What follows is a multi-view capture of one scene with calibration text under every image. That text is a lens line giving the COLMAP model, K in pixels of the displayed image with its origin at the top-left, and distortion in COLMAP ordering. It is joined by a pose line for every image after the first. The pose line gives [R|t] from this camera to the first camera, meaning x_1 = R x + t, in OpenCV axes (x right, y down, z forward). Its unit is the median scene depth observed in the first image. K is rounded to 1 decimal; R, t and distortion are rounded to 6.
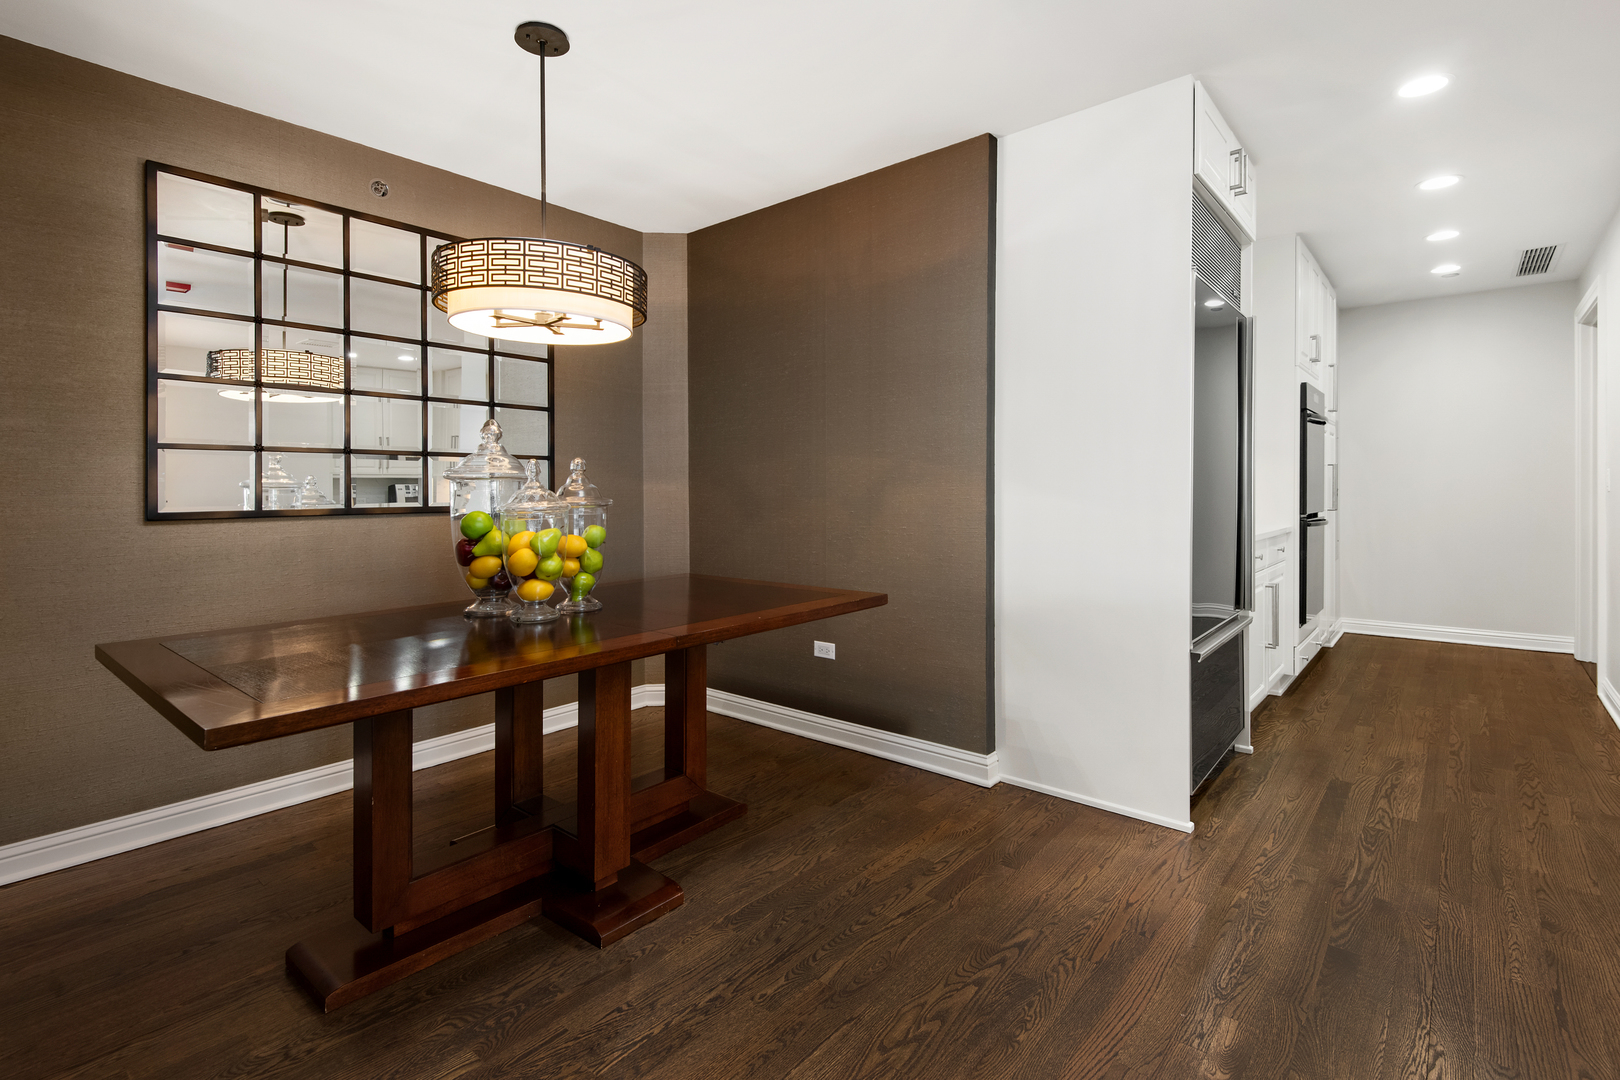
lens RADIAL K [[739.2, 0, 818.0], [0, 739.2, 484.2], [0, 0, 1]] dist [0.000233, -0.000829]
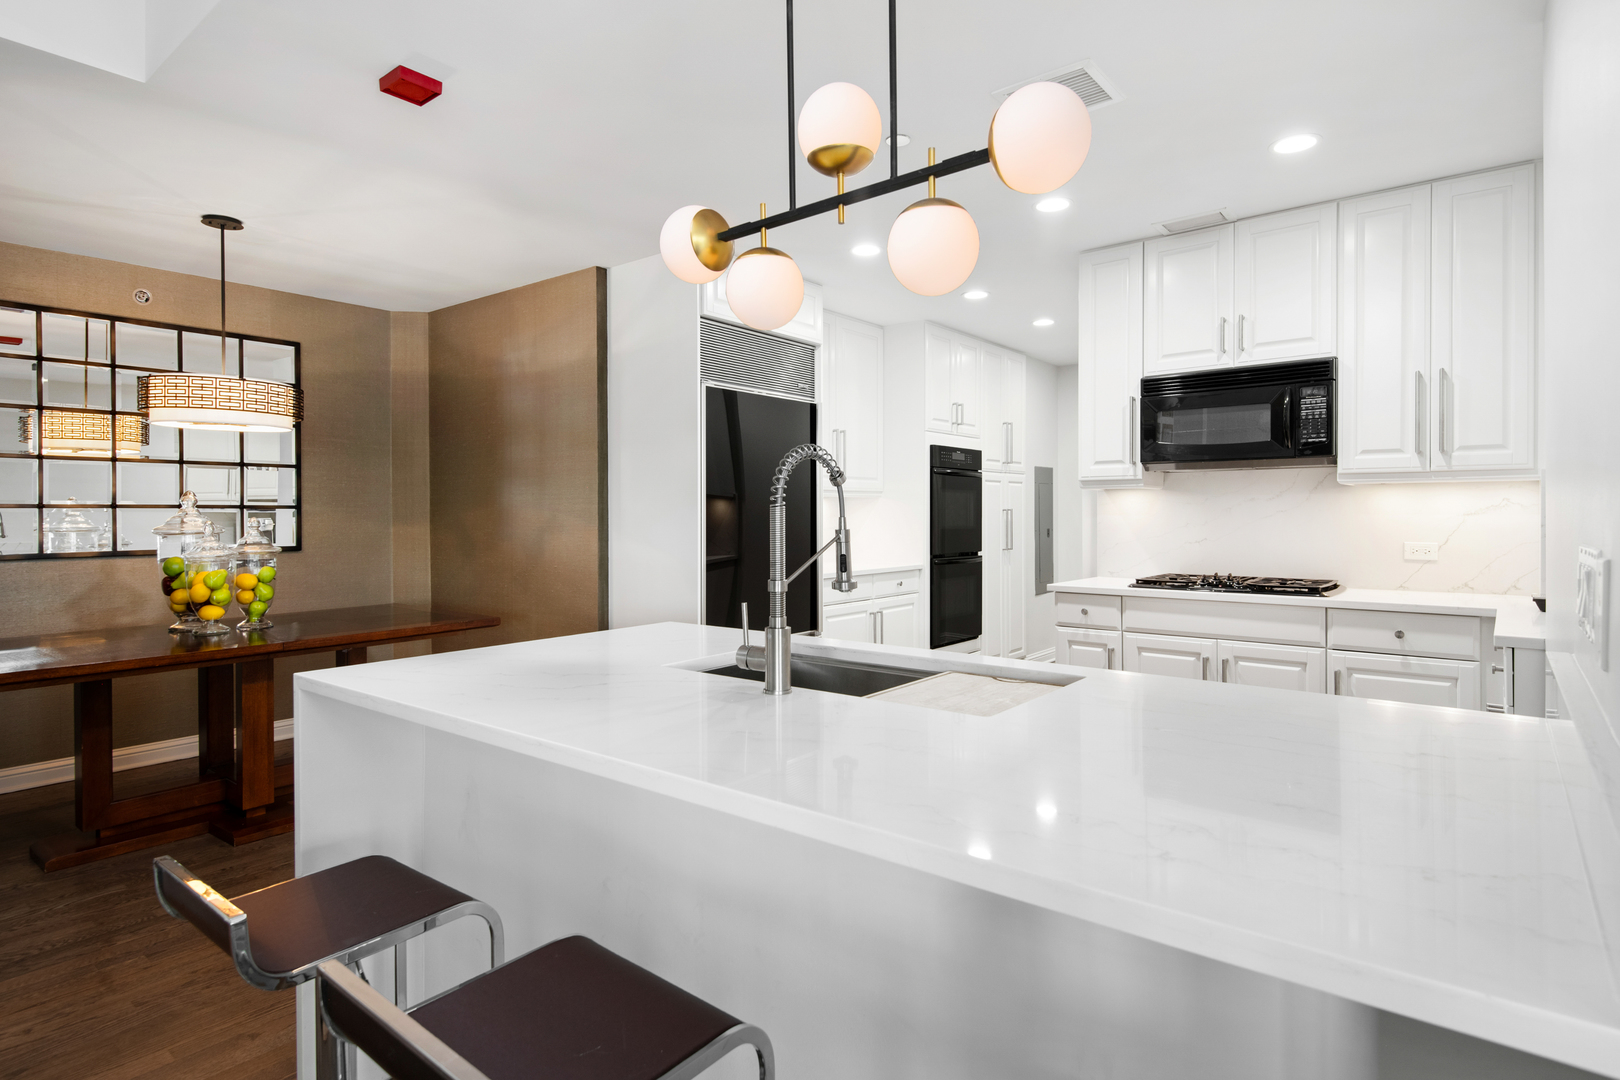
lens RADIAL K [[850.6, 0, 804.7], [0, 850.6, 512.3], [0, 0, 1]] dist [-0.016826, -0.000223]
pose [[0.999925, 0.000645, 0.012192, 0.700781], [-0.000735, 0.999972, 0.007392, -0.060191], [-0.012187, -0.007400, 0.999898, -0.605313]]
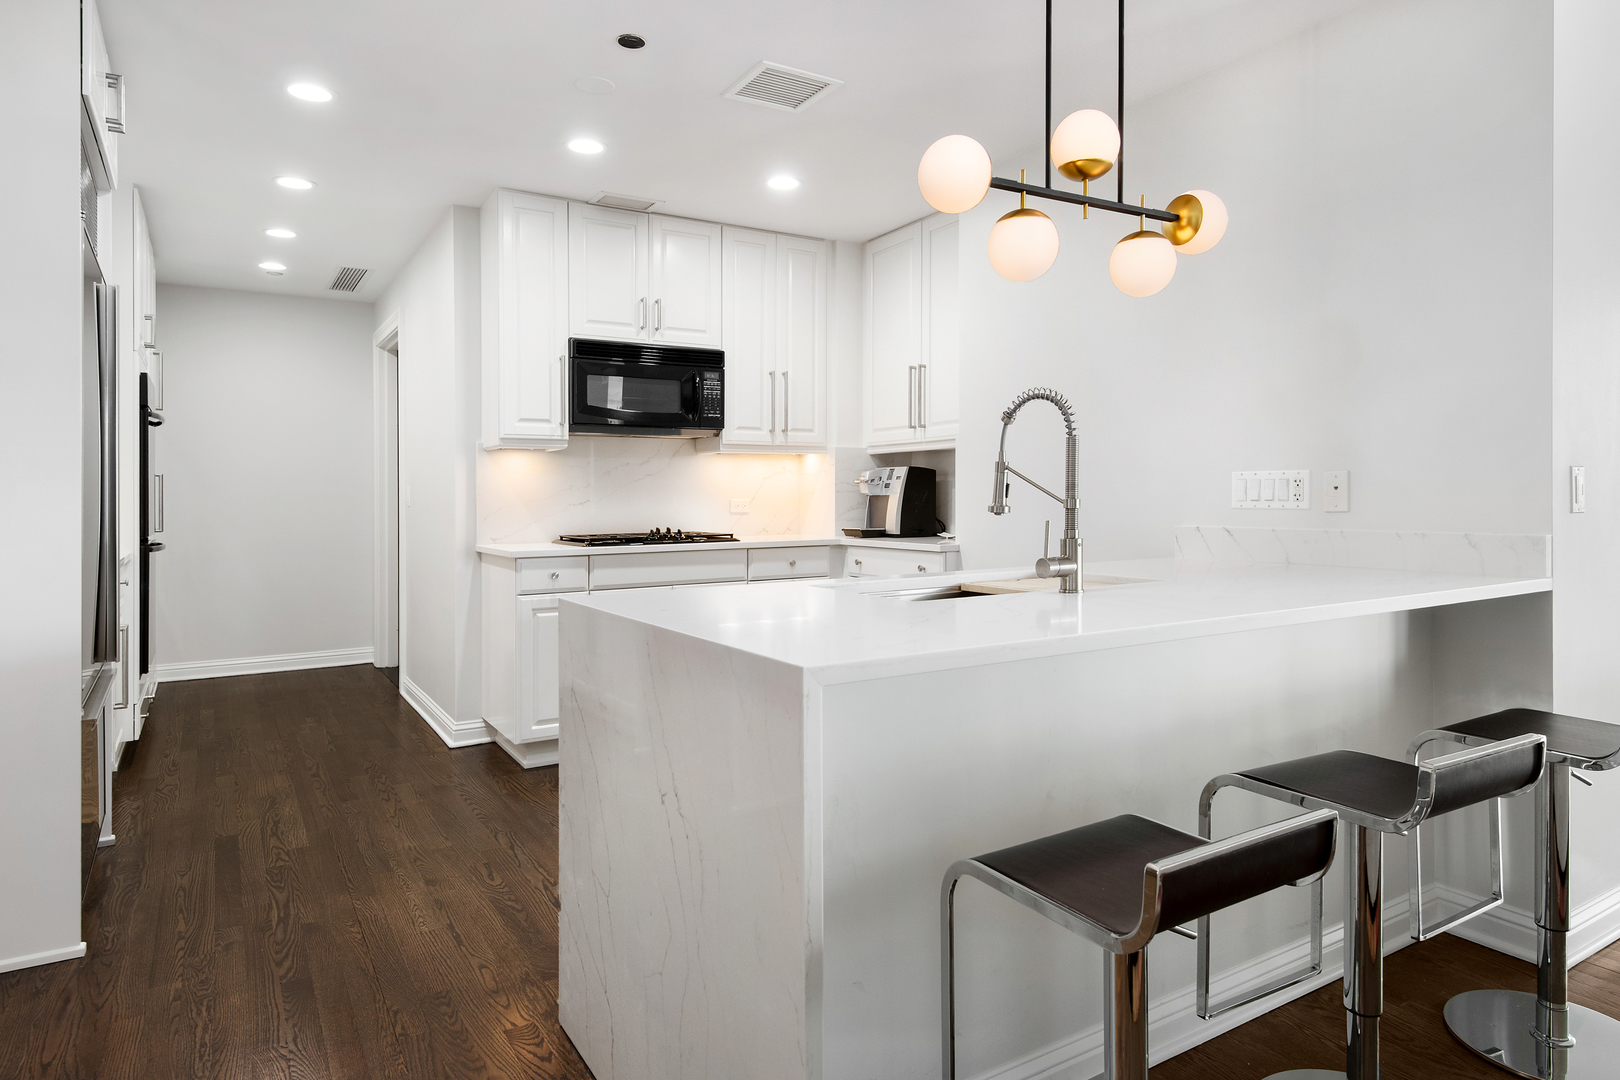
lens RADIAL K [[965.4, 0, 816.5], [0, 965.4, 503.5], [0, 0, 1]] dist [0.005545, 0.024397]
pose [[0.303851, -0.003024, 0.952715, -0.203069], [-0.001020, 0.999993, 0.003499, -0.001312], [-0.952719, -0.002034, 0.303846, -0.028456]]
